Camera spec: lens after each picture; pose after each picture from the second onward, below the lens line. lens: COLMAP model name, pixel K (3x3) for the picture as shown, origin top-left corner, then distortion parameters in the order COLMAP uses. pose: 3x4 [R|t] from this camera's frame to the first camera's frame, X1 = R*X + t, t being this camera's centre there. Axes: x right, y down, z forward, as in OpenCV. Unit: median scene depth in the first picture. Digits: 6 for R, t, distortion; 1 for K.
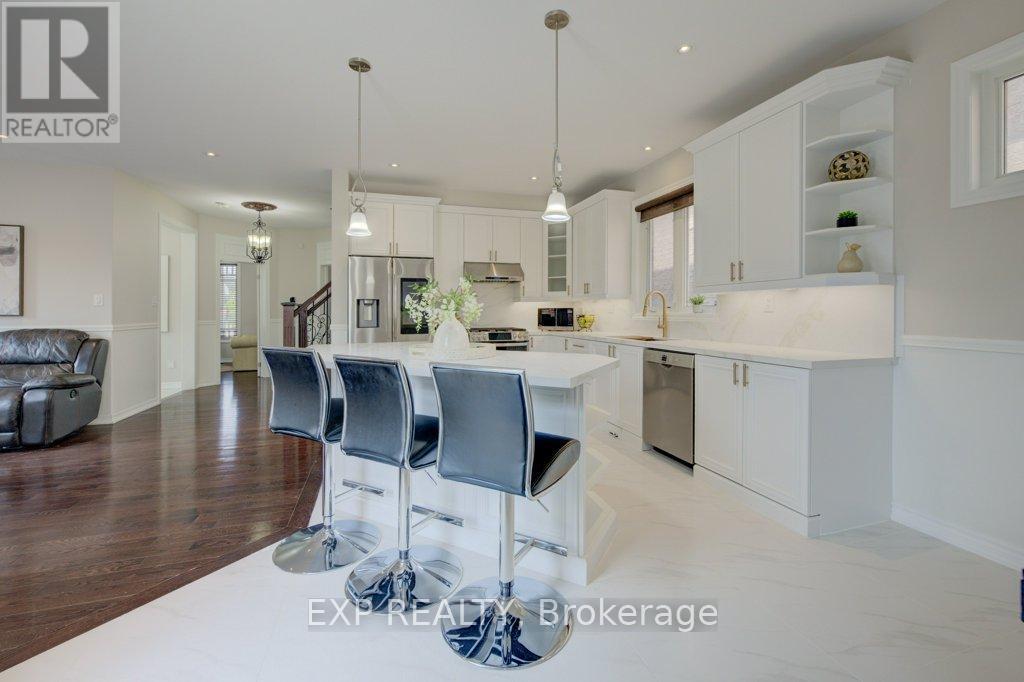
lens RADIAL K [[411.9, 0, 494.5], [0, 411.9, 317.7], [0, 0, 1]] dist [0.003424, 0.001111]
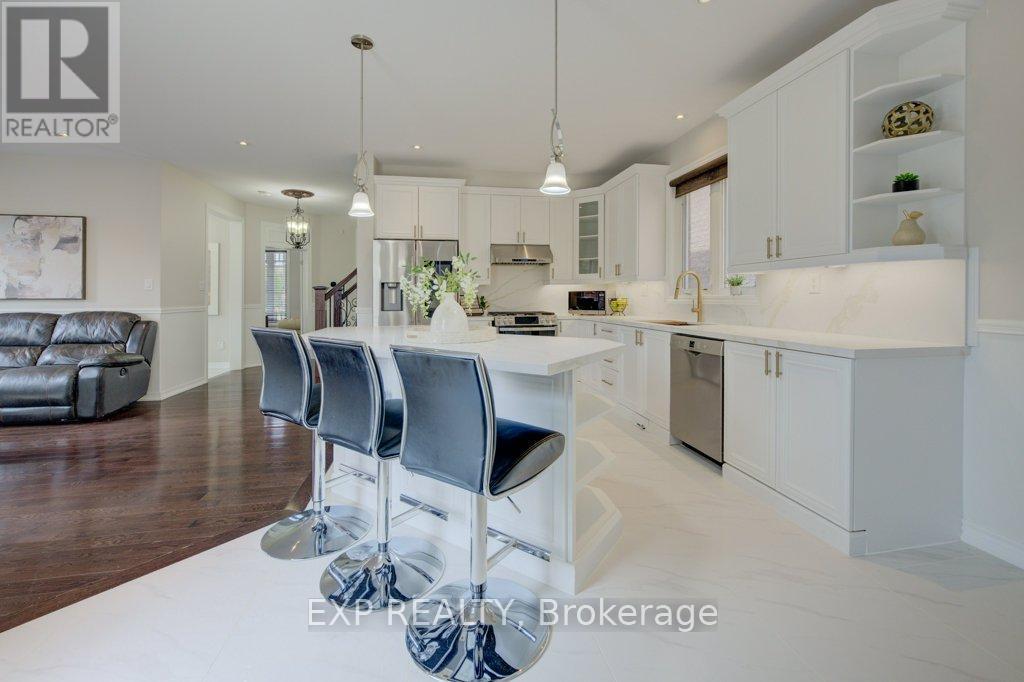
lens RADIAL K [[411.9, 0, 498.8], [0, 411.9, 303.2], [0, 0, 1]] dist [0.003424, 0.001111]
pose [[0.994073, 0.000124, -0.108712, 0.081244], [0.000018, 0.999999, 0.001301, 0.005592], [0.108712, -0.001295, 0.994072, 0.044973]]
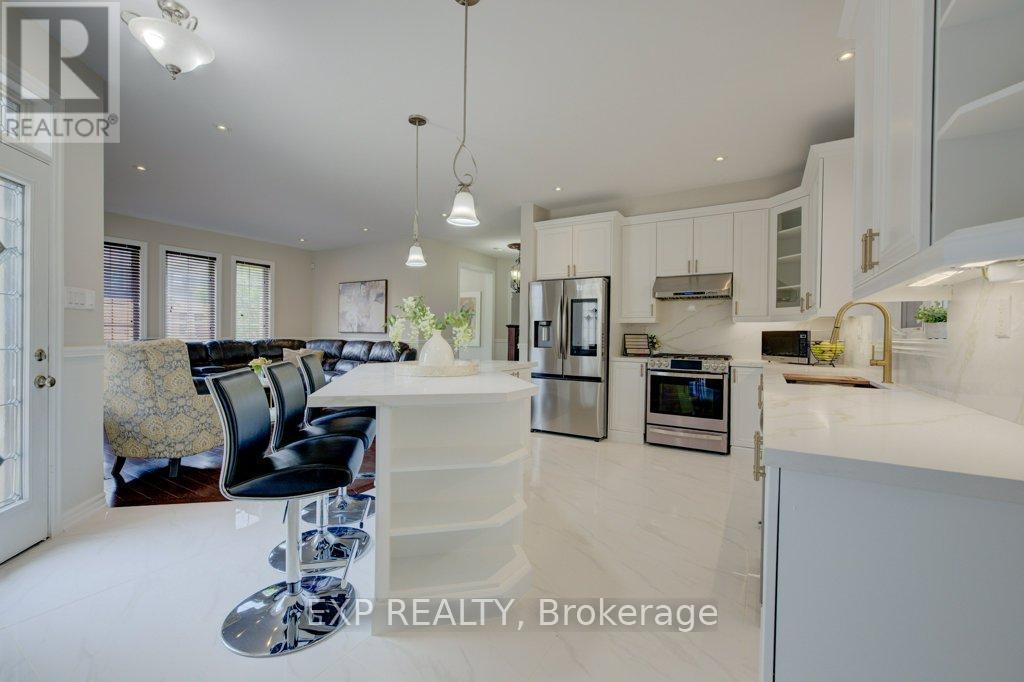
lens RADIAL K [[411.9, 0, 515.6], [0, 411.9, 337.5], [0, 0, 1]] dist [0.003424, 0.001111]
pose [[0.685834, 0.018019, -0.727535, 0.571389], [-0.028357, 0.999596, -0.001975, 0.003340], [0.727205, 0.021985, 0.686068, 0.301410]]
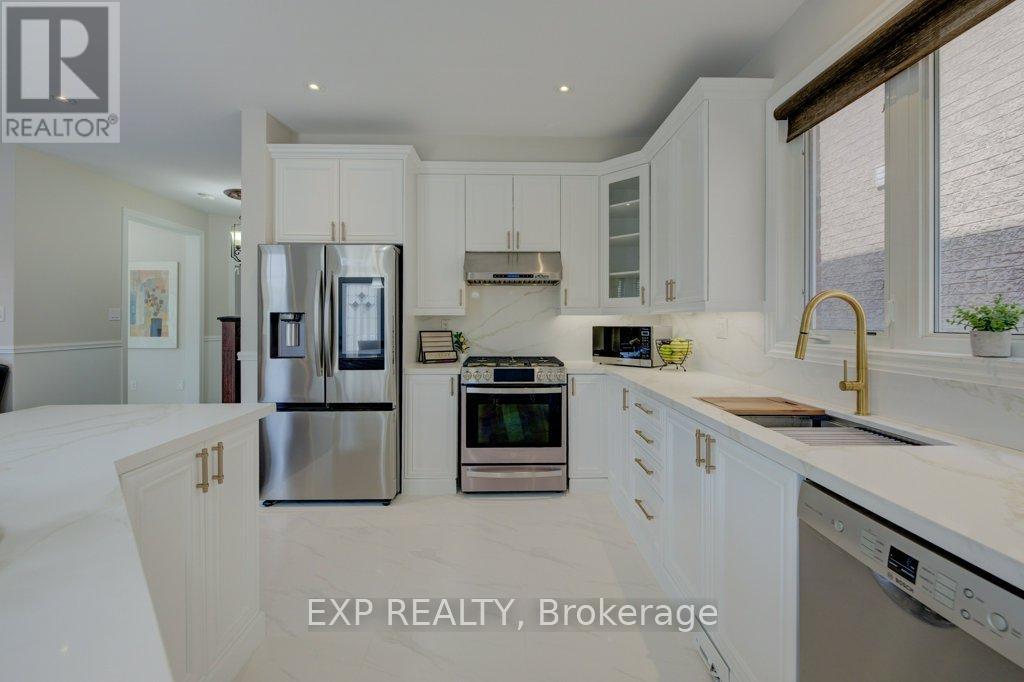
lens RADIAL K [[411.9, 0, 508.7], [0, 411.9, 317.4], [0, 0, 1]] dist [0.003424, 0.001111]
pose [[0.966608, 0.001807, -0.256252, 0.237981], [-0.008064, 0.999694, -0.023369, -0.035161], [0.256131, 0.024655, 0.966328, 0.664101]]
